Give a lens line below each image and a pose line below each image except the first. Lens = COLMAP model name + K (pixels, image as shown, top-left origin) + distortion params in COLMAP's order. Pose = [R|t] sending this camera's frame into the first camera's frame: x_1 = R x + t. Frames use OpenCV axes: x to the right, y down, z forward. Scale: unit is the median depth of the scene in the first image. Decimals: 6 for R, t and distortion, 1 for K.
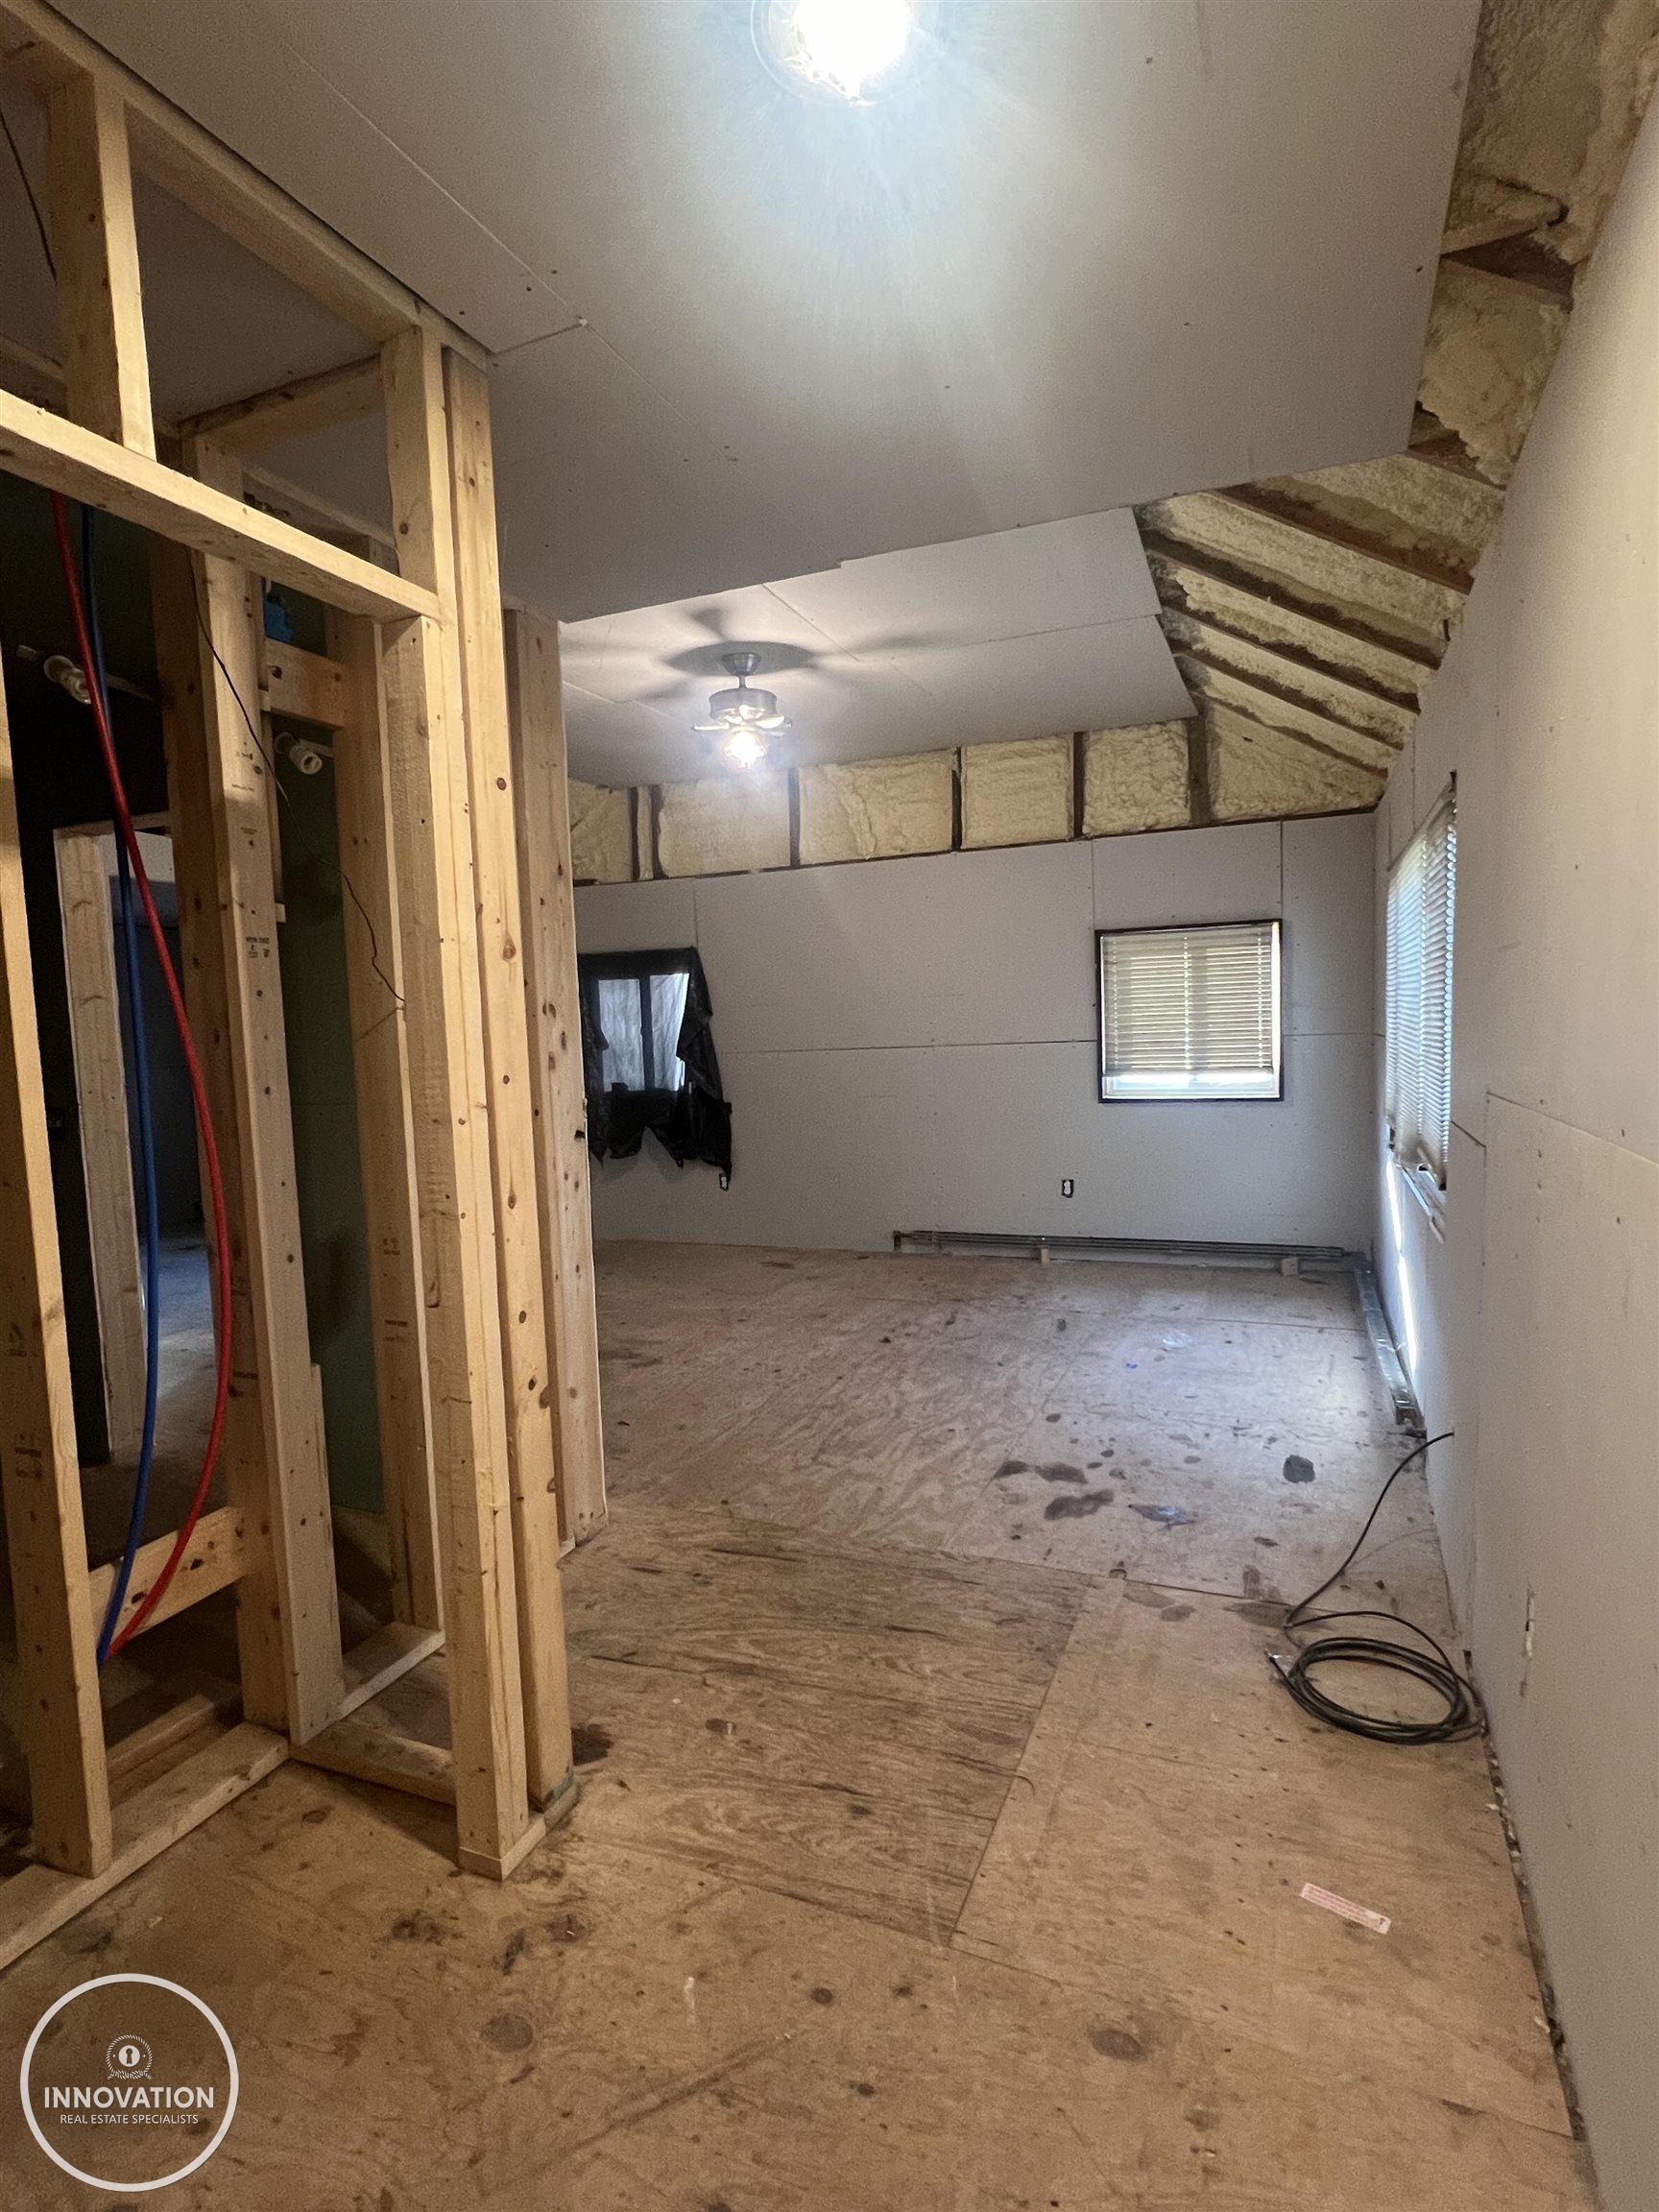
lens RADIAL K [[1128.6, 0, 829.5], [0, 1128.6, 1106.0], [0, 0, 1]] dist [-0.002230, -0.000424]
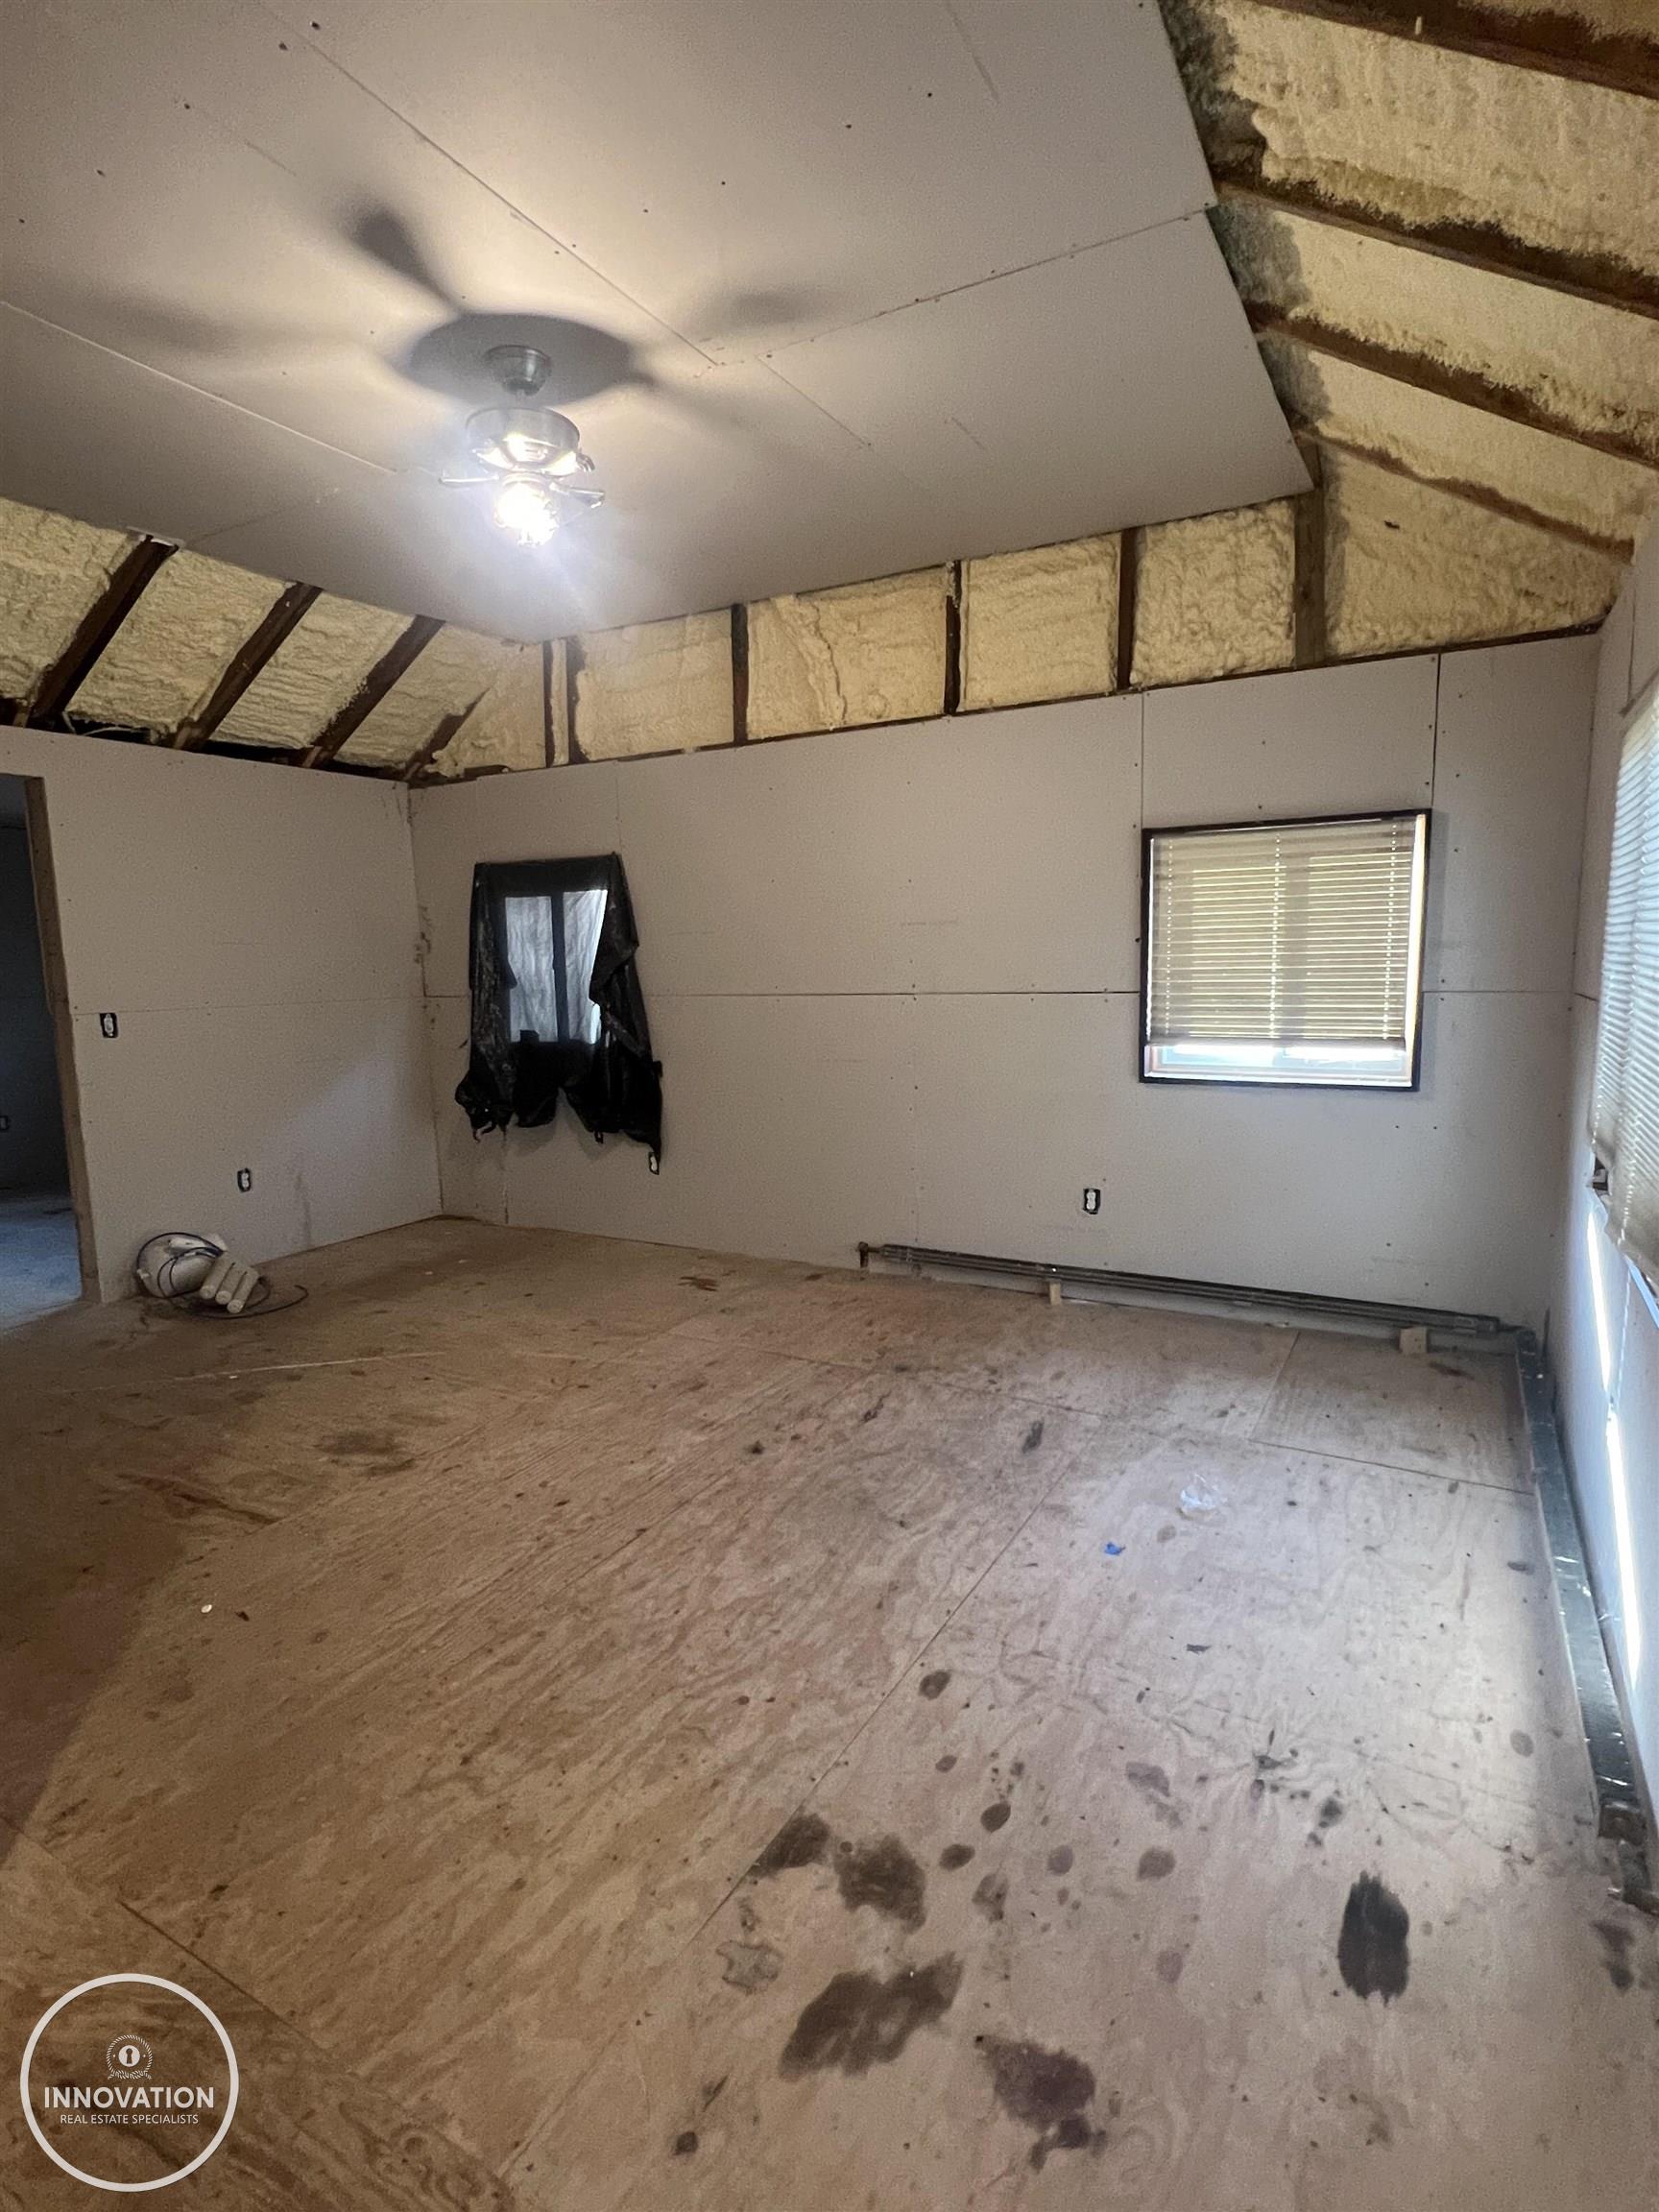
lens RADIAL K [[1128.6, 0, 829.5], [0, 1128.6, 1106.0], [0, 0, 1]] dist [-0.002230, -0.000424]
pose [[0.993268, 0.032188, -0.111278, 0.135746], [-0.025109, 0.997606, 0.064436, -0.030072], [0.113085, -0.061208, 0.991698, 0.310360]]
